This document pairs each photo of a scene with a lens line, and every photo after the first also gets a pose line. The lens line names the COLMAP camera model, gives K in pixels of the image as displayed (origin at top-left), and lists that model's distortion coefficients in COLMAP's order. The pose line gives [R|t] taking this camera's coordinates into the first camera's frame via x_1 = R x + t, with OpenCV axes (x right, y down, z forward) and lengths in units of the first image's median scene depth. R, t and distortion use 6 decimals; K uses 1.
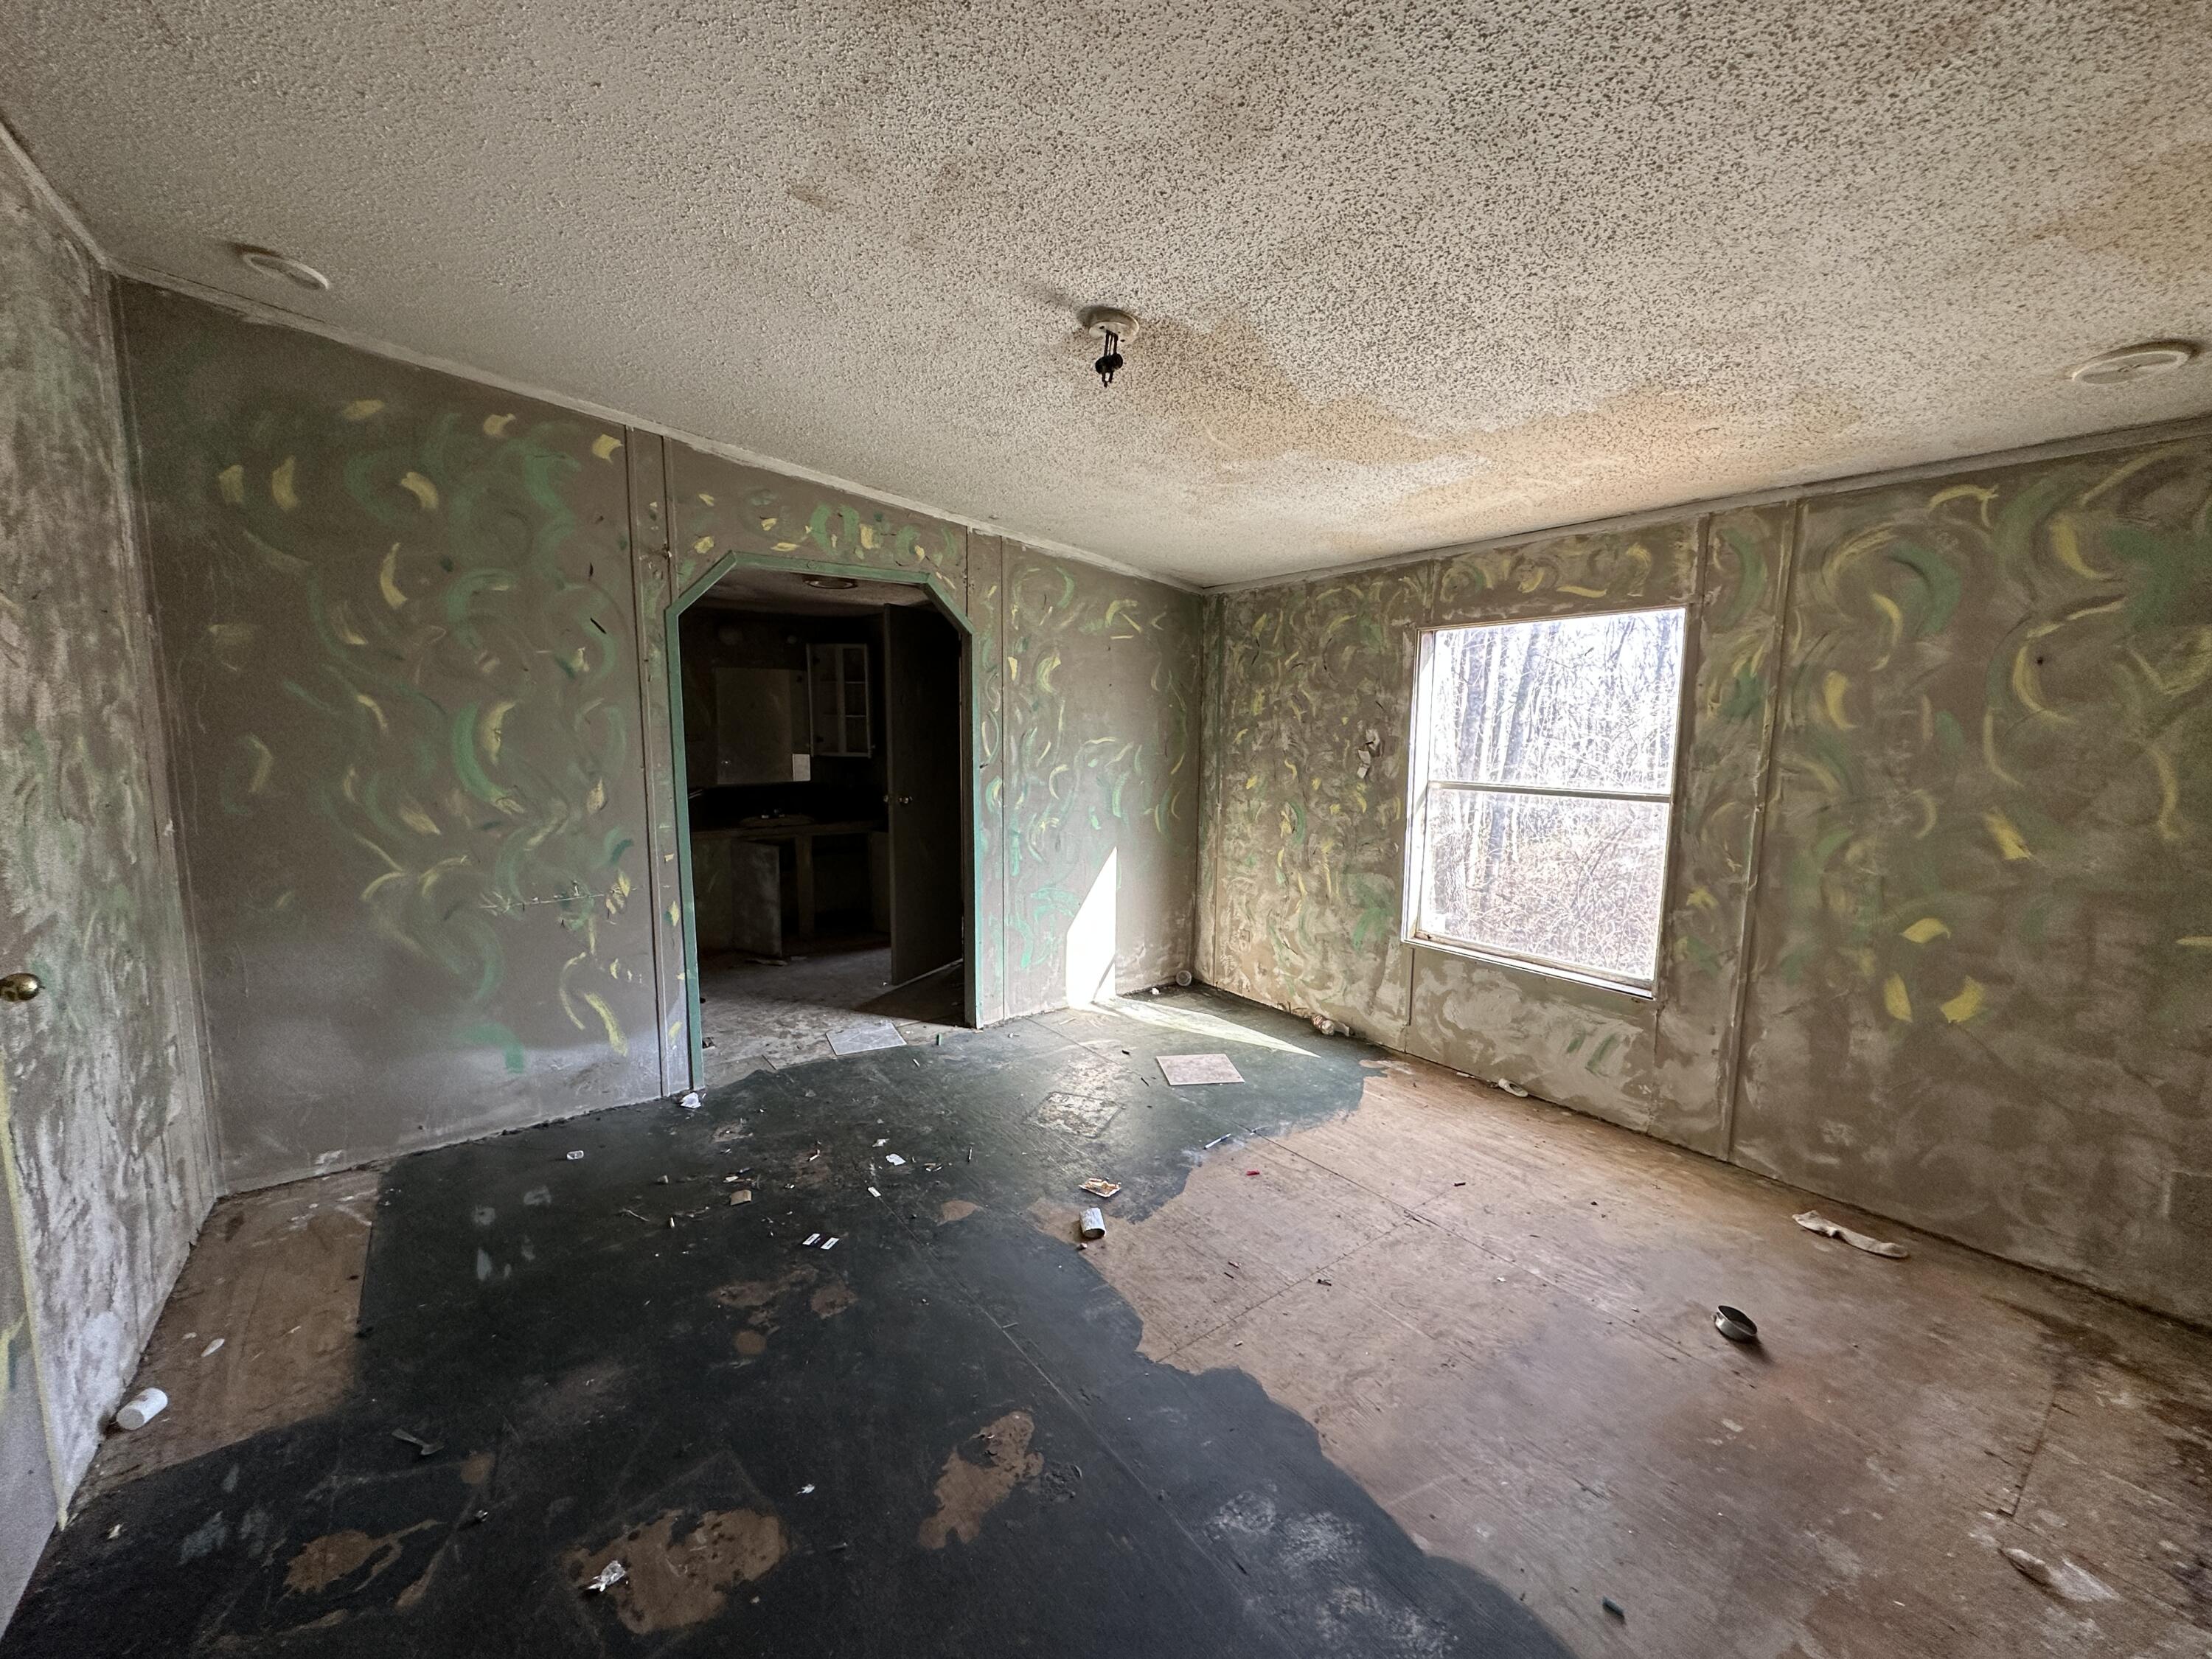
lens RADIAL K [[884.4, 0, 1106.0], [0, 884.4, 829.5], [0, 0, 1]] dist [-0.000769, 0.000504]
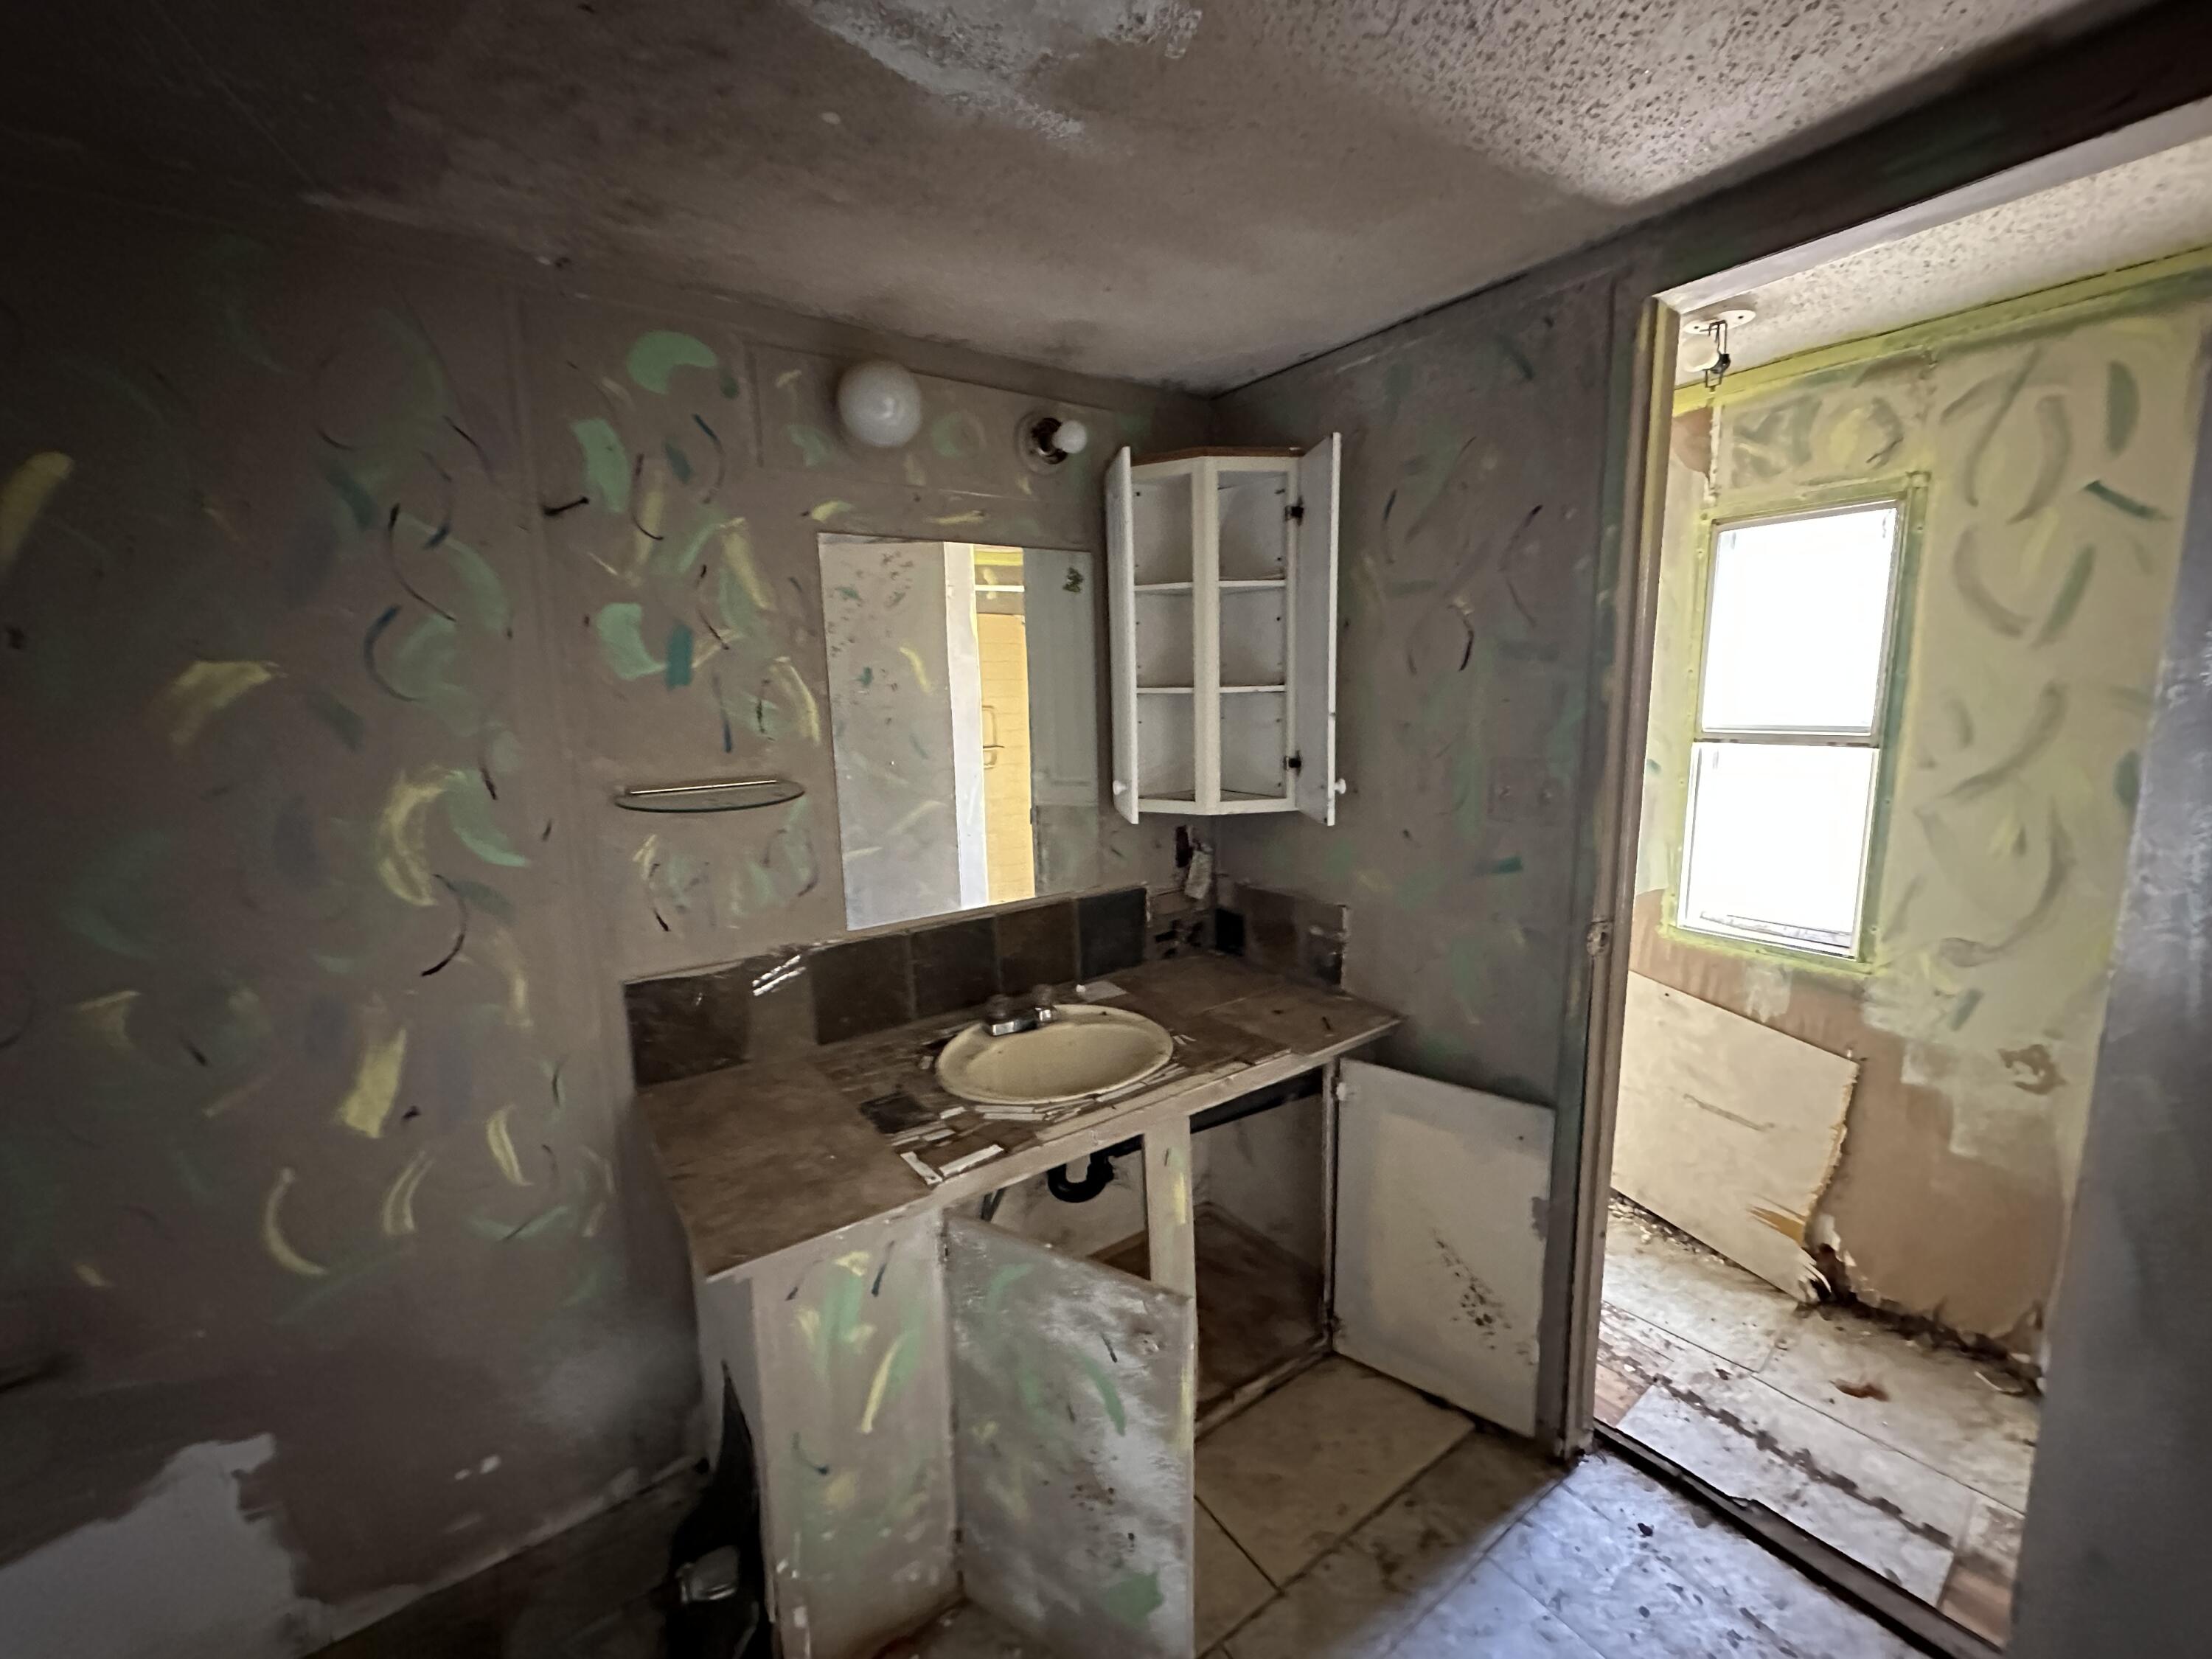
lens RADIAL K [[884.4, 0, 1106.0], [0, 884.4, 829.5], [0, 0, 1]] dist [-0.000769, 0.000504]
pose [[0.999036, -0.028057, -0.033762, -0.339829], [0.029244, 0.998952, 0.035213, -0.093841], [0.032738, -0.036166, 0.998809, 0.700443]]
